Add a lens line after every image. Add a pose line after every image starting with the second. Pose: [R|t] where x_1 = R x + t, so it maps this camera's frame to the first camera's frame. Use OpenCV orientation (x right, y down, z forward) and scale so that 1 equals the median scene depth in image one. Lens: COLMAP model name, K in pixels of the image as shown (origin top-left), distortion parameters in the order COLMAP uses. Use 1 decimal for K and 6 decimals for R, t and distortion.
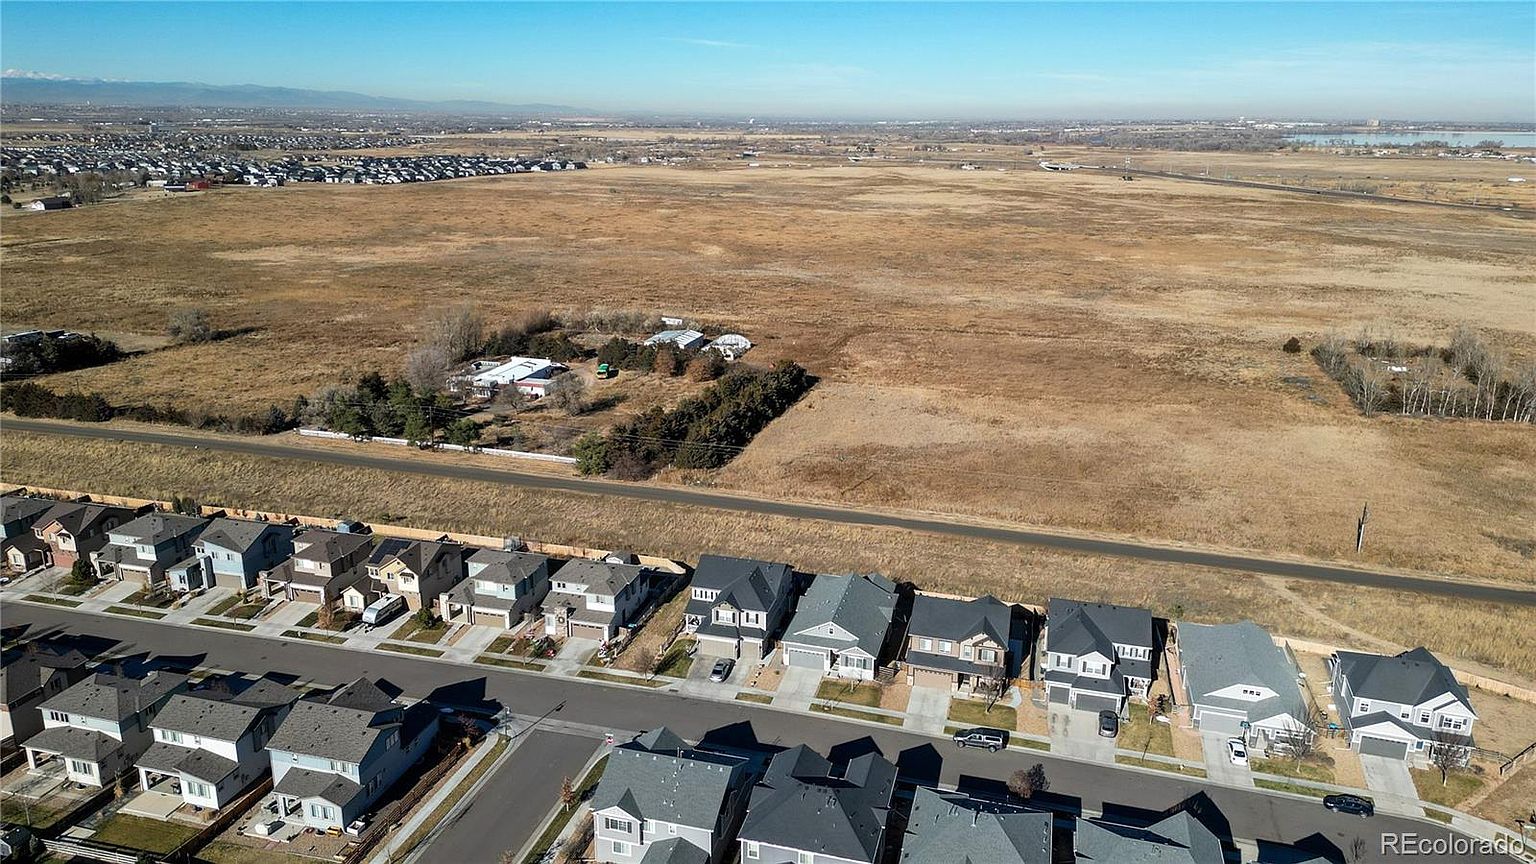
lens RADIAL K [[1074.8, 0, 768.0], [0, 1074.8, 432.0], [0, 0, 1]] dist [0.077735, -0.077707]
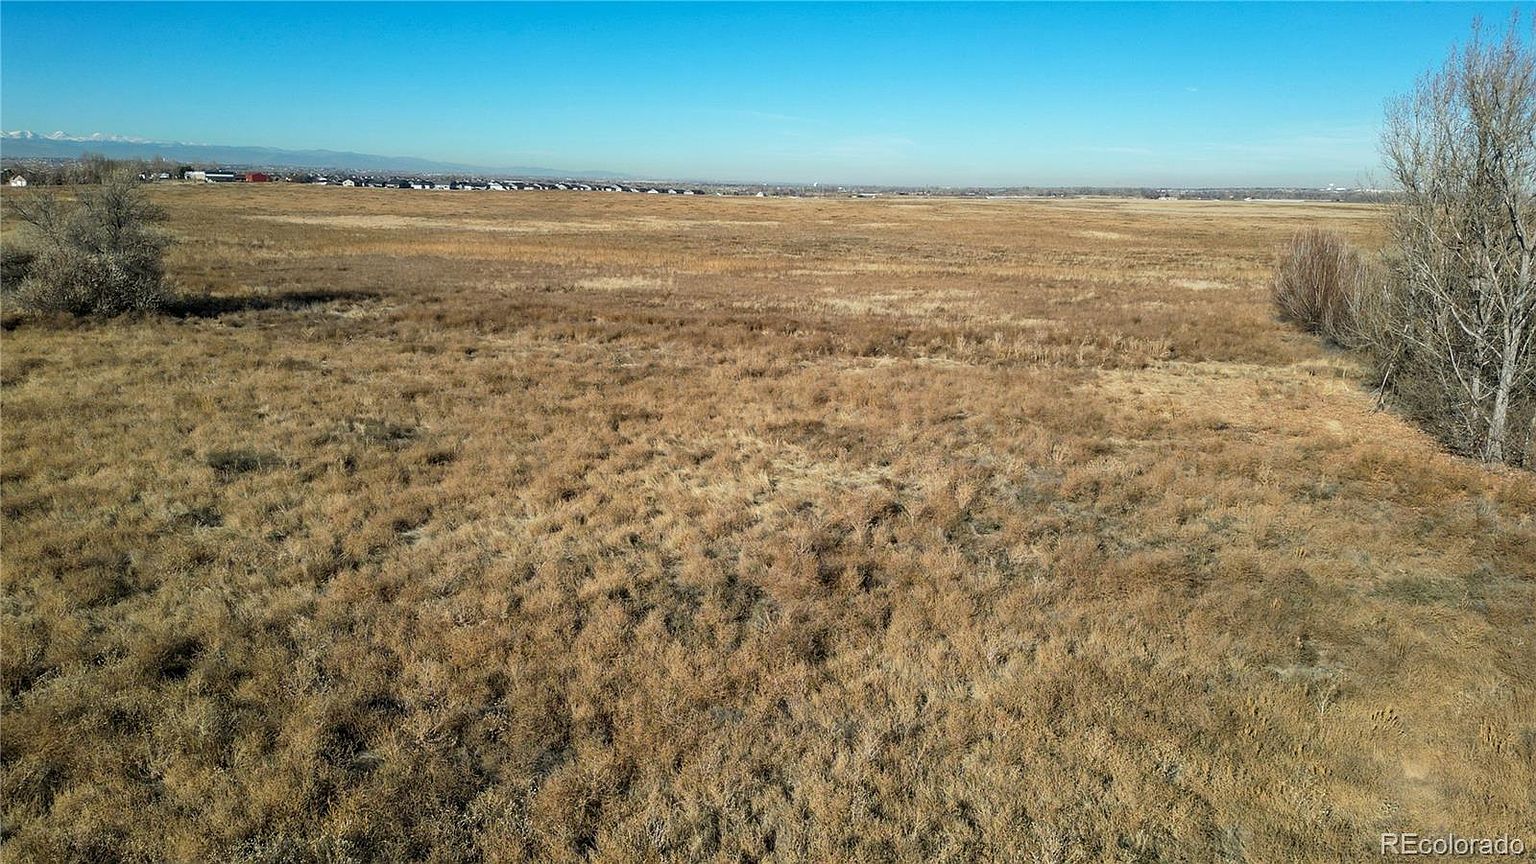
lens RADIAL K [[1074.8, 0, 768.0], [0, 1074.8, 432.0], [0, 0, 1]] dist [0.077735, -0.077707]
pose [[0.998923, 0.019181, -0.042249, -0.350498], [-0.021614, 0.998088, -0.057900, -0.045435], [0.041057, 0.058751, 0.997428, 0.733128]]
